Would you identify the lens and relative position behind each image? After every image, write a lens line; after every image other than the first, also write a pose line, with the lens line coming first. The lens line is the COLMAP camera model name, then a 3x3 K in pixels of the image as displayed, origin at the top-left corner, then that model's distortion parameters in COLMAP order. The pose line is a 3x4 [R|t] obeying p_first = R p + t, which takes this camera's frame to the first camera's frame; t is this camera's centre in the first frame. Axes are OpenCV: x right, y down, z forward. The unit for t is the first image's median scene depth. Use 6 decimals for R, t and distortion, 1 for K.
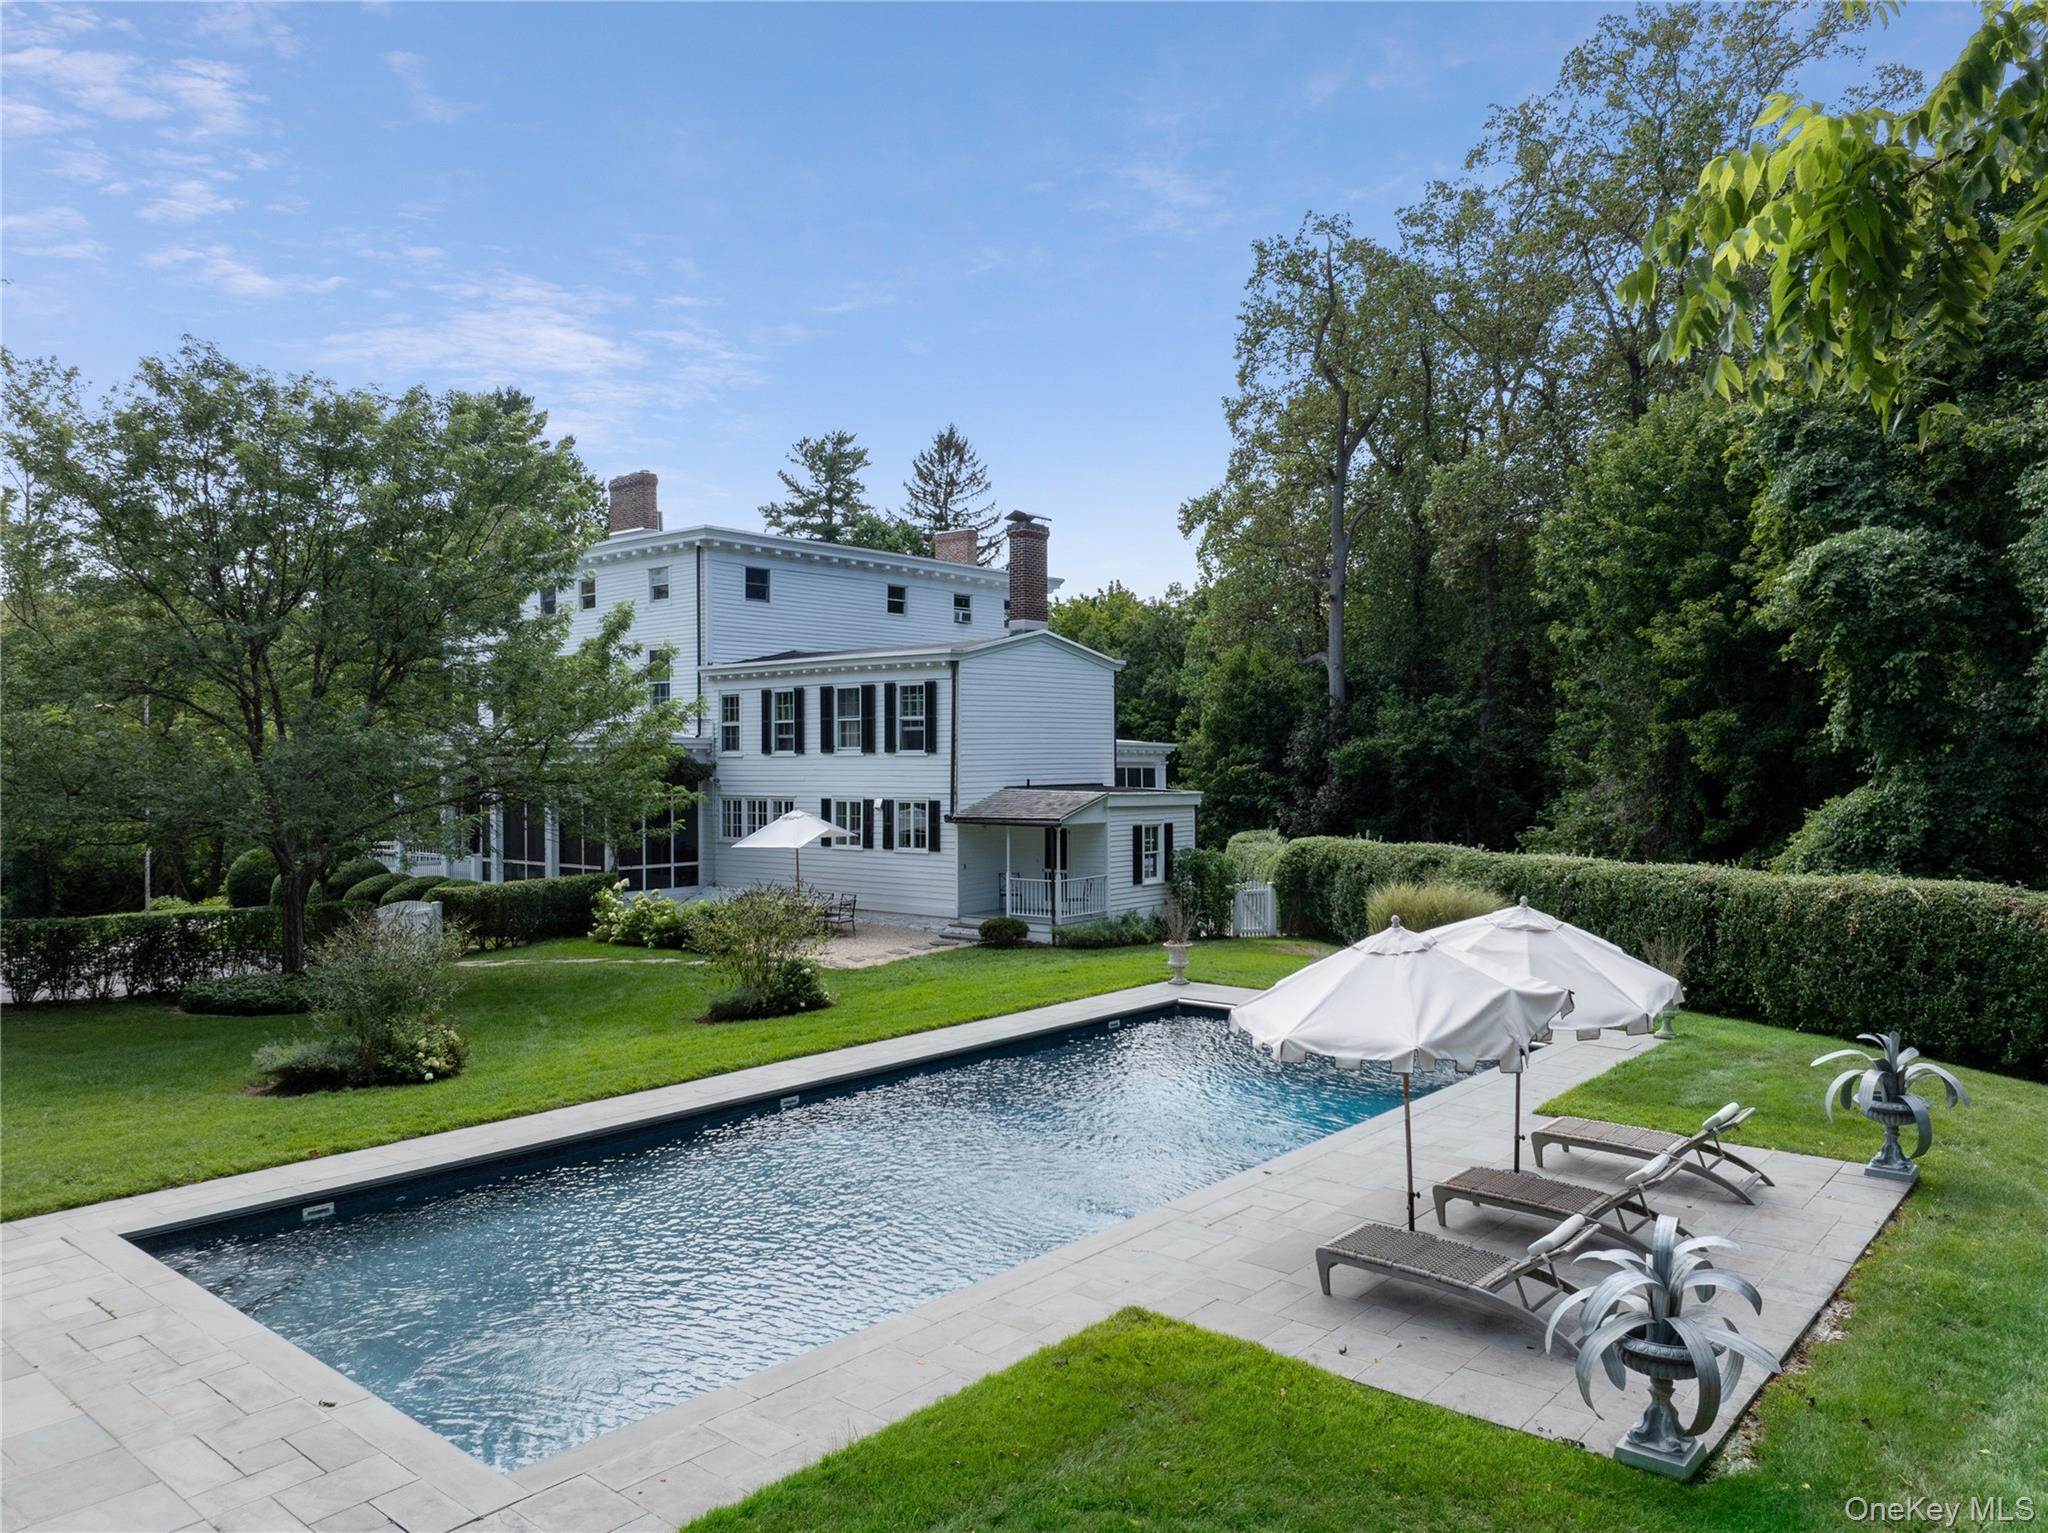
lens RADIAL K [[1373.5, 0, 1024.0], [0, 1373.5, 766.5], [0, 0, 1]] dist [-0.000112, -0.001815]
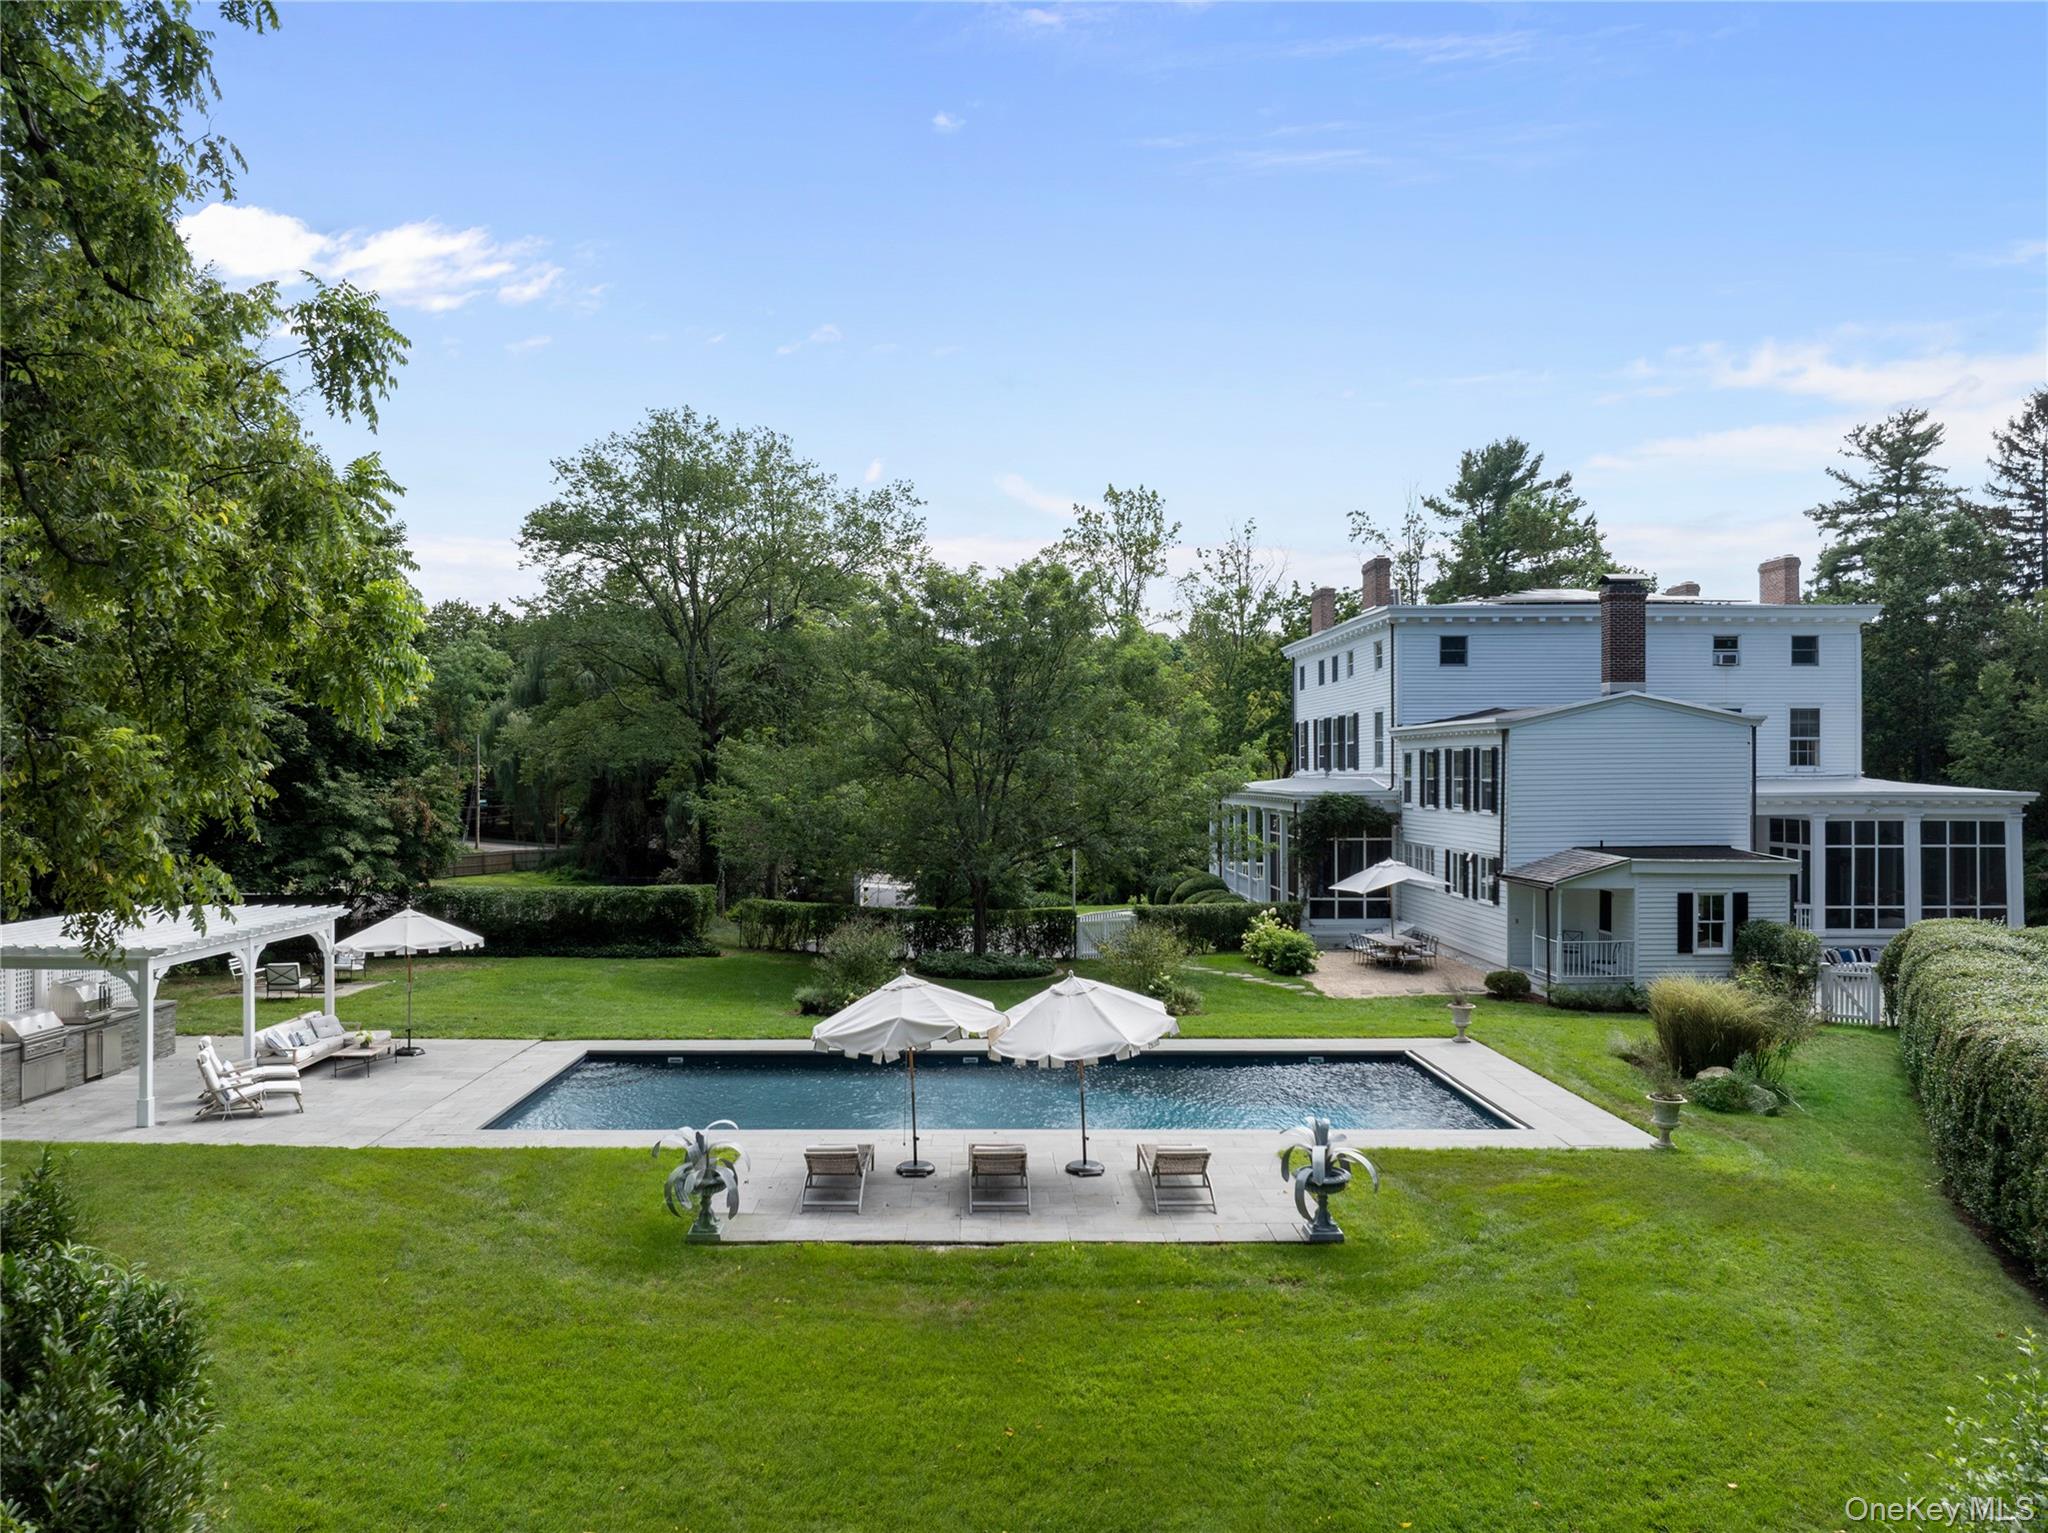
lens RADIAL K [[1373.5, 0, 1024.0], [0, 1373.5, 766.5], [0, 0, 1]] dist [-0.000112, -0.001815]
pose [[0.681141, -0.001093, -0.732152, 0.397789], [-0.005117, 0.999967, -0.006253, -0.032091], [0.732135, 0.008006, 0.681113, -0.007185]]
